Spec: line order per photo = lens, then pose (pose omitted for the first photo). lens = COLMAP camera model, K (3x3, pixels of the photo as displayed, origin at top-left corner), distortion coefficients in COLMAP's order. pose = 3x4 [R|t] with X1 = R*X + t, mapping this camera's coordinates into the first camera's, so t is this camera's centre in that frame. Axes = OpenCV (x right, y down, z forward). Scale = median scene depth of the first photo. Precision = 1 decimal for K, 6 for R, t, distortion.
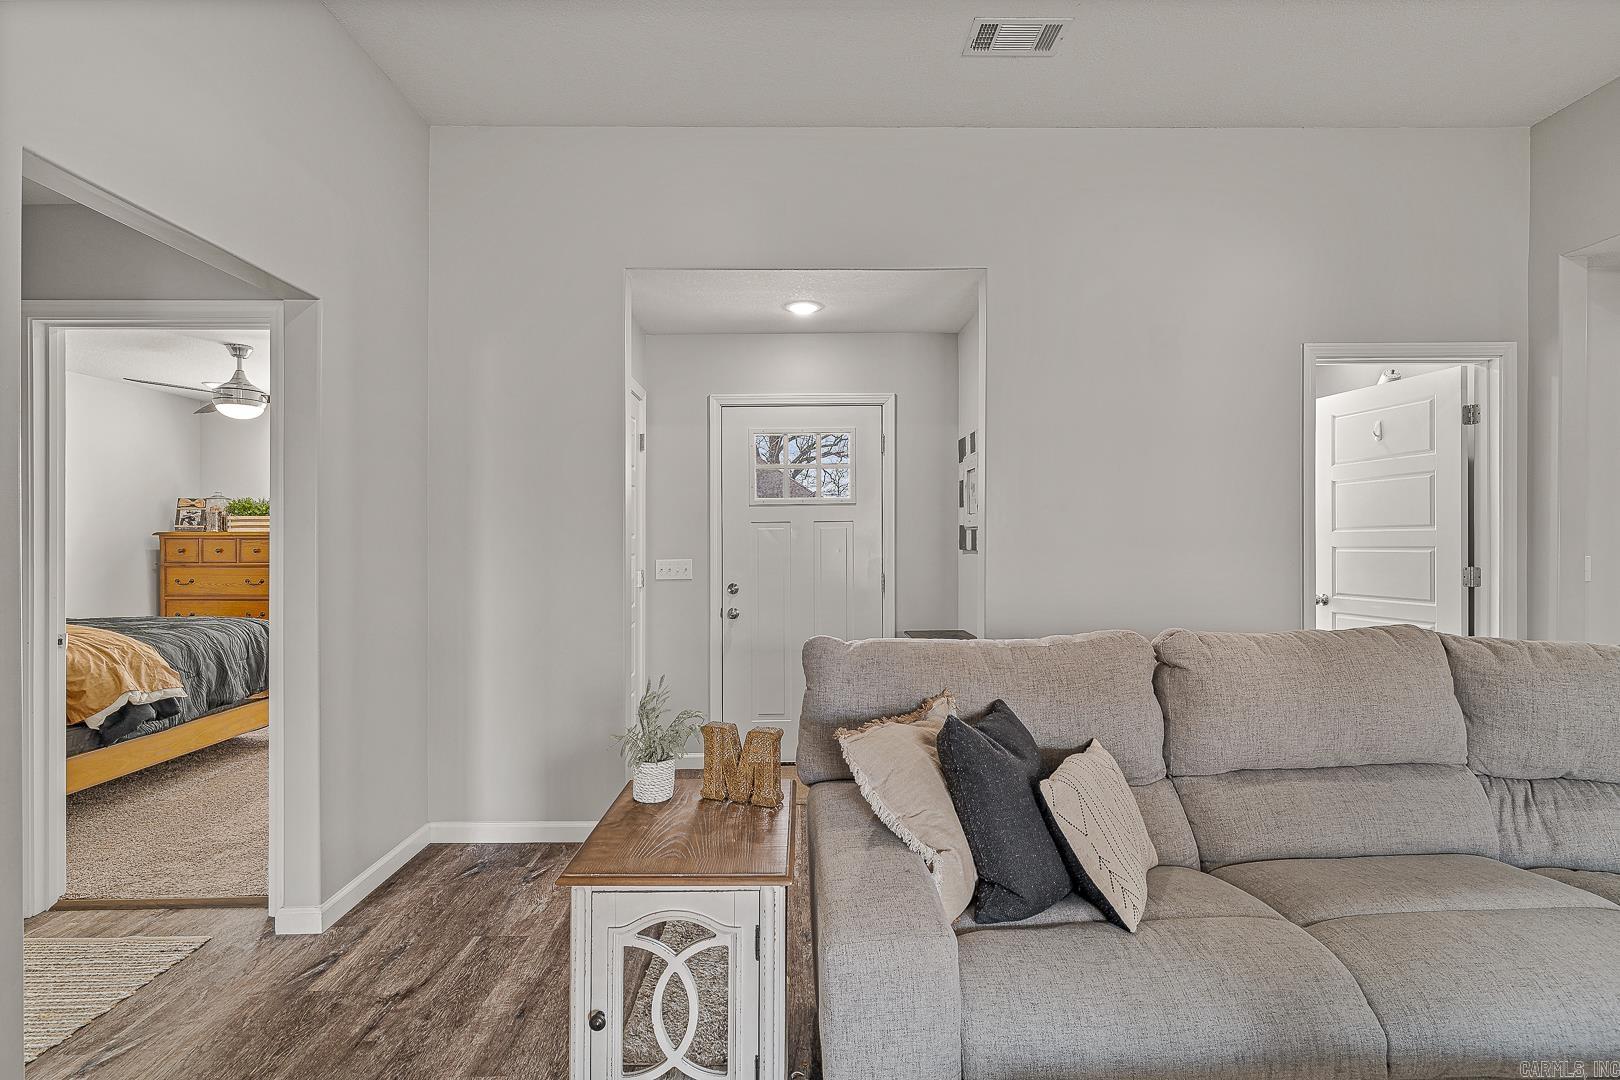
lens RADIAL K [[737.5, 0, 805.0], [0, 737.5, 539.6], [0, 0, 1]] dist [-0.004468, 0.001611]
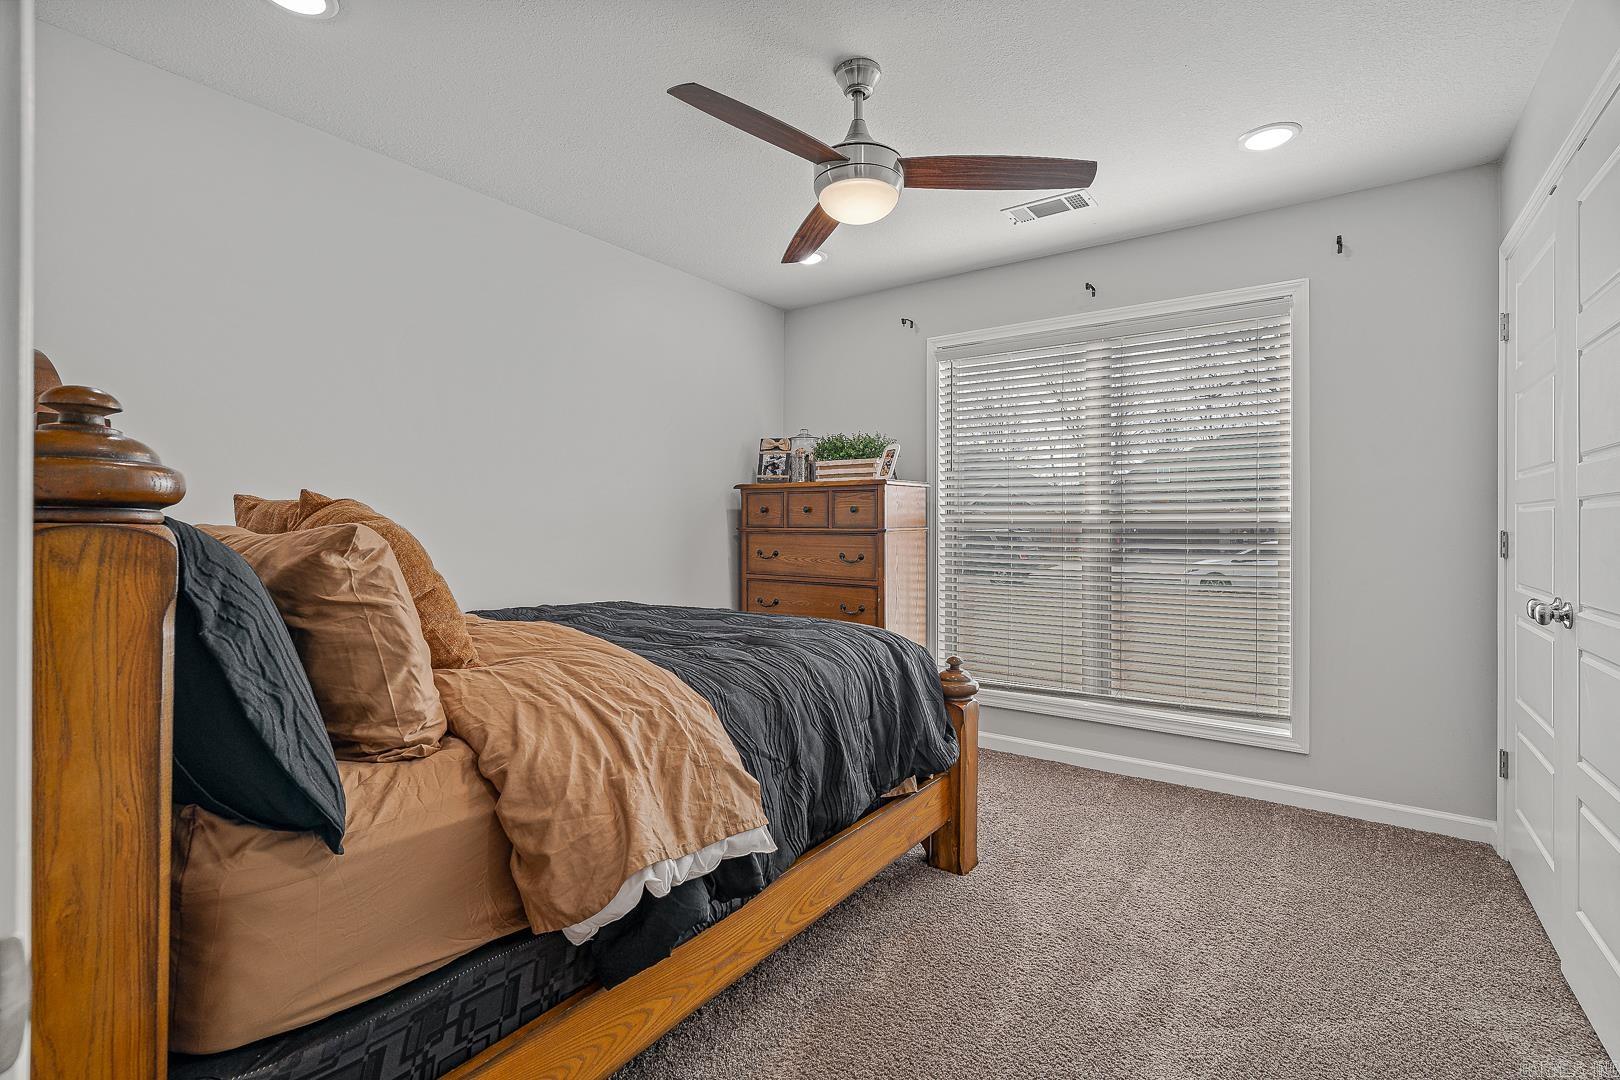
lens RADIAL K [[737.5, 0, 805.0], [0, 737.5, 539.6], [0, 0, 1]] dist [-0.004468, 0.001611]
pose [[0.797951, 0.015064, -0.602534, -0.525776], [-0.004616, 0.999811, 0.018883, 0.039877], [0.602704, -0.012286, 0.797870, 0.618869]]
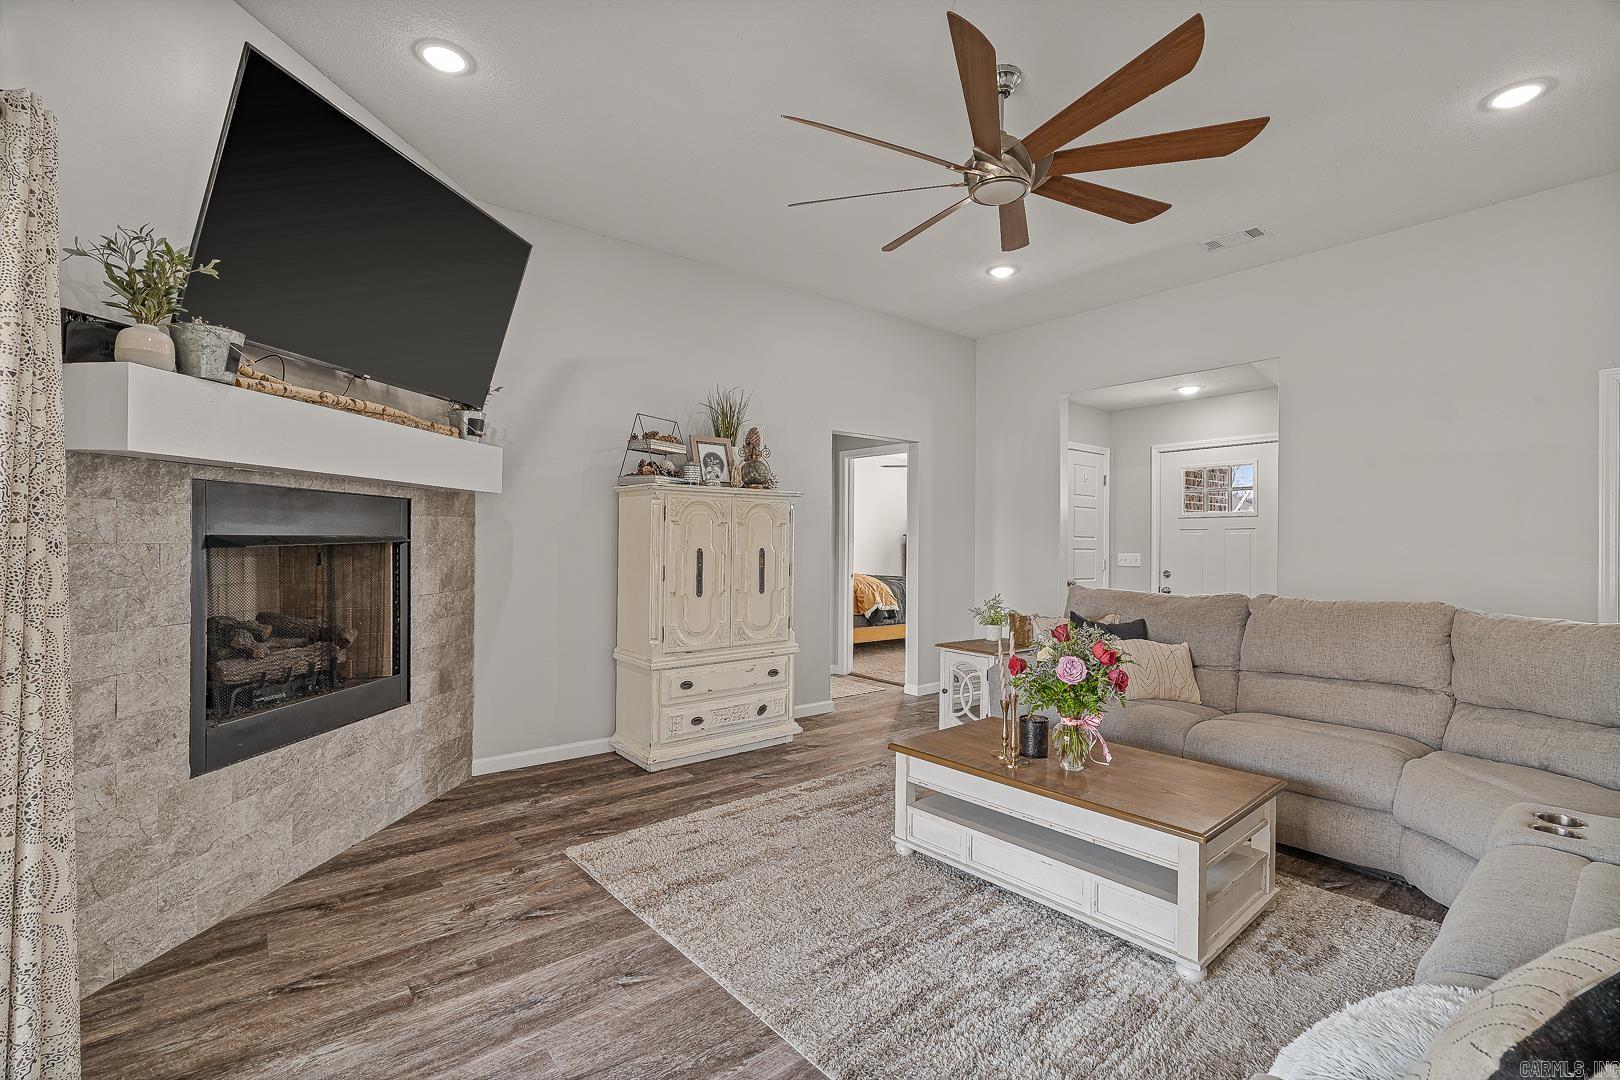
lens RADIAL K [[737.5, 0, 805.0], [0, 737.5, 539.6], [0, 0, 1]] dist [-0.004468, 0.001611]
pose [[0.605625, 0.009337, -0.795695, 0.629342], [-0.010602, 0.999937, 0.003664, -0.000232], [0.795680, 0.006217, 0.605686, -0.471204]]
